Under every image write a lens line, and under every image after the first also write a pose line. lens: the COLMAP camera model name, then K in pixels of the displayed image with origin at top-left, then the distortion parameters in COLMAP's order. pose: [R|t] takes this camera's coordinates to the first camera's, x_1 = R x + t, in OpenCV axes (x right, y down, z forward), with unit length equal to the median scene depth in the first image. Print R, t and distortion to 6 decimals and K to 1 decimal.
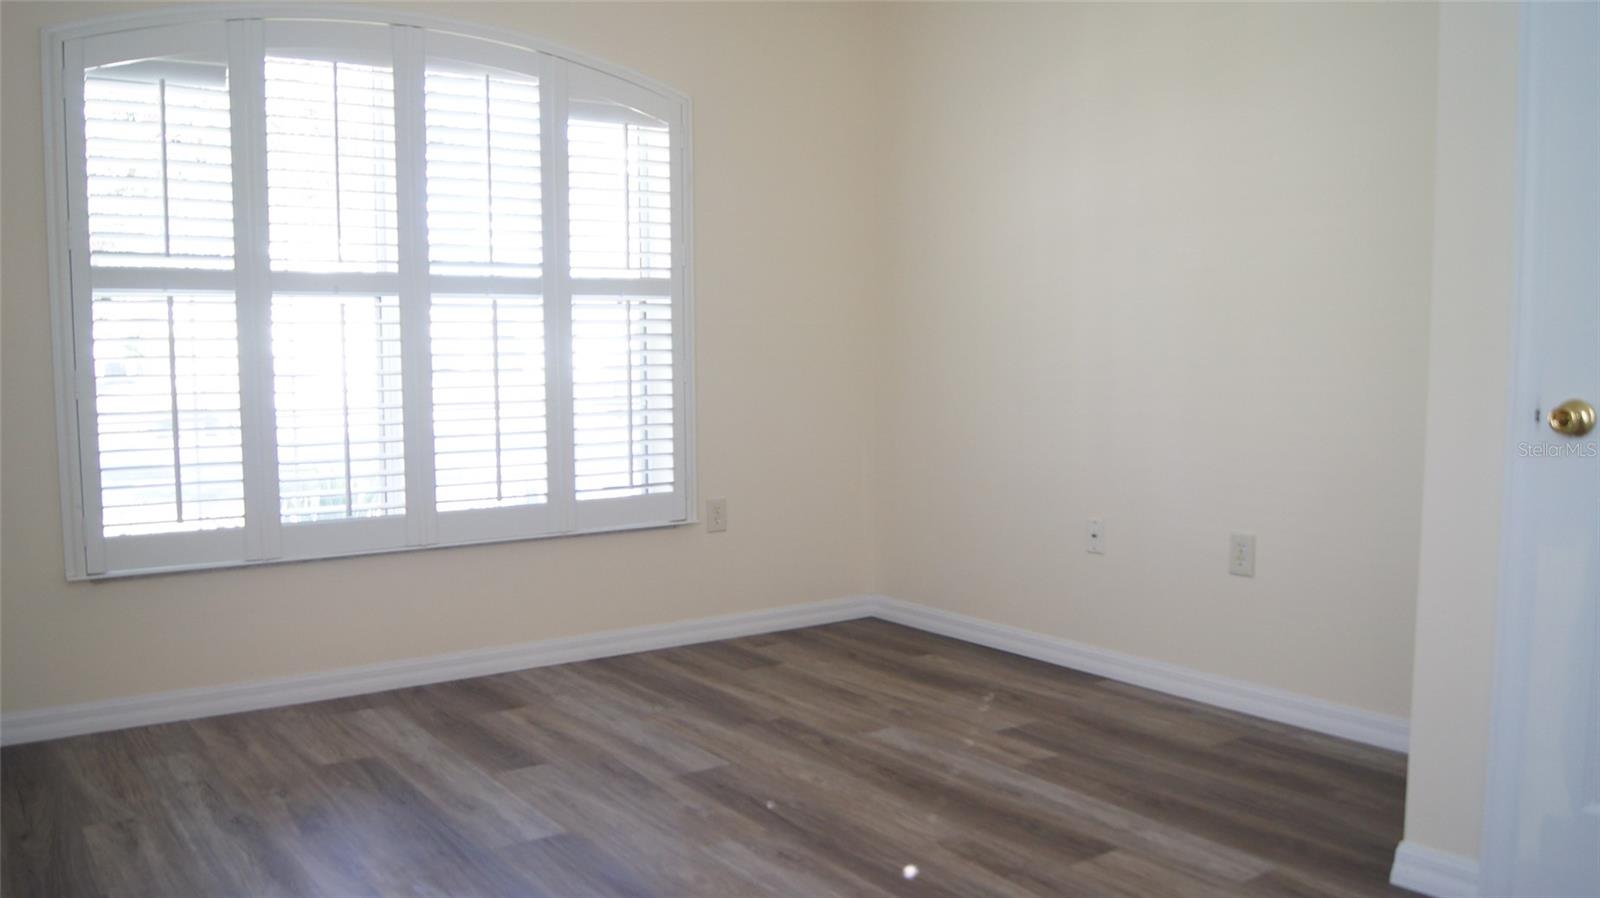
lens RADIAL K [[1287.5, 0, 800.0], [0, 1287.5, 449.0], [0, 0, 1]] dist [-0.091666, 0.021311]
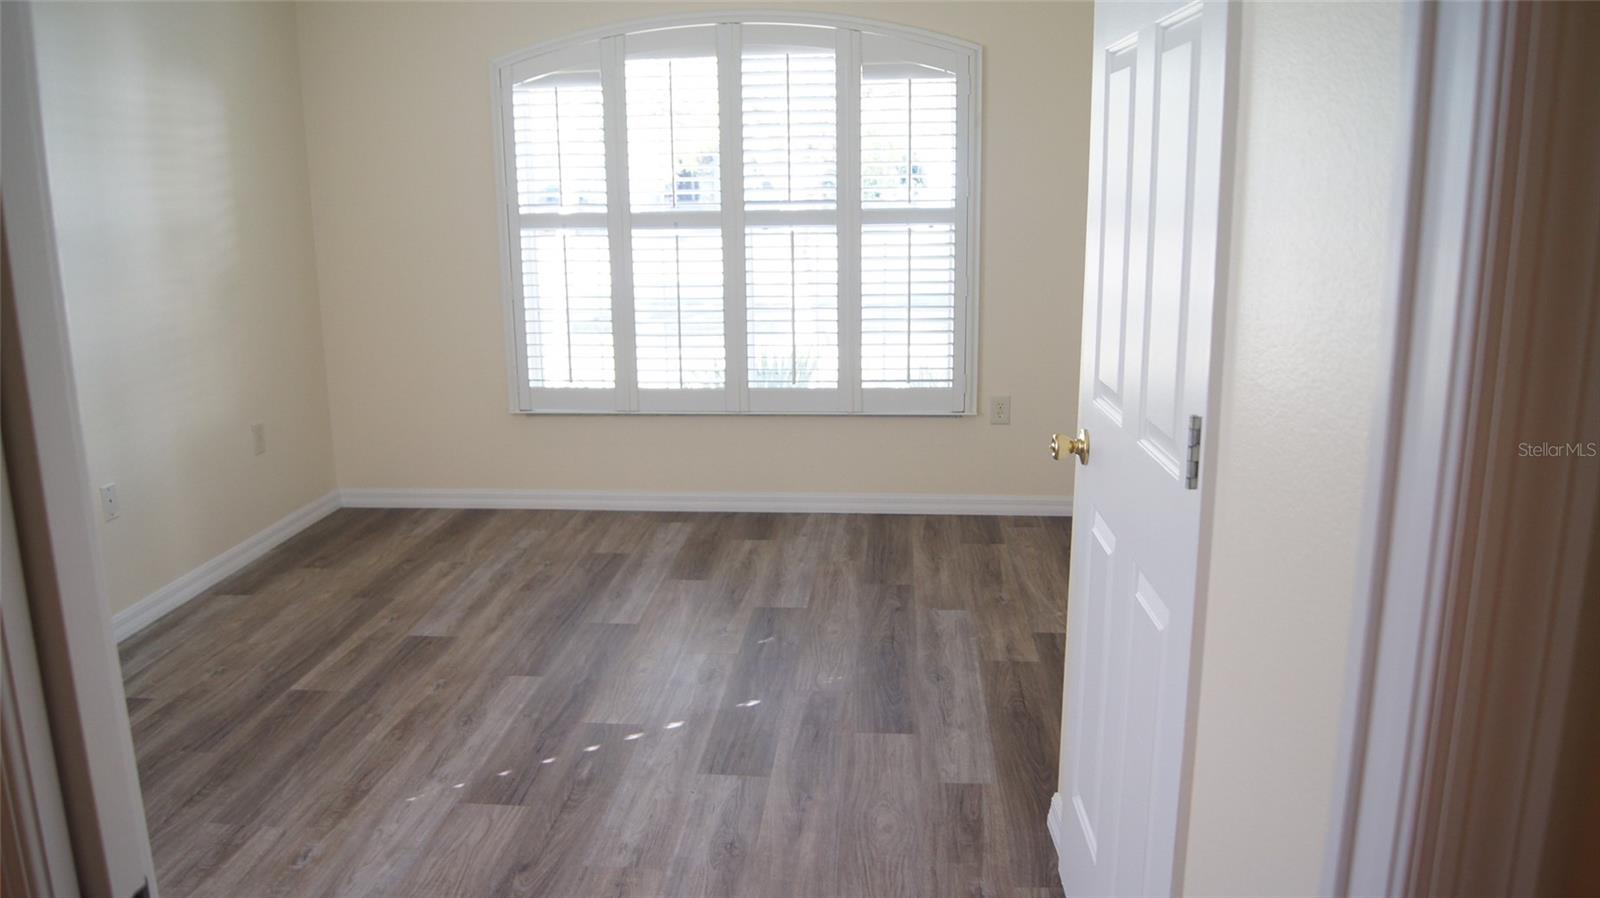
lens RADIAL K [[1287.5, 0, 800.0], [0, 1287.5, 449.0], [0, 0, 1]] dist [-0.091666, 0.021311]
pose [[0.761808, 0.135248, -0.633527, 0.683527], [-0.042471, 0.986286, 0.159485, -0.116153], [0.646409, -0.094590, 0.757105, -0.003299]]
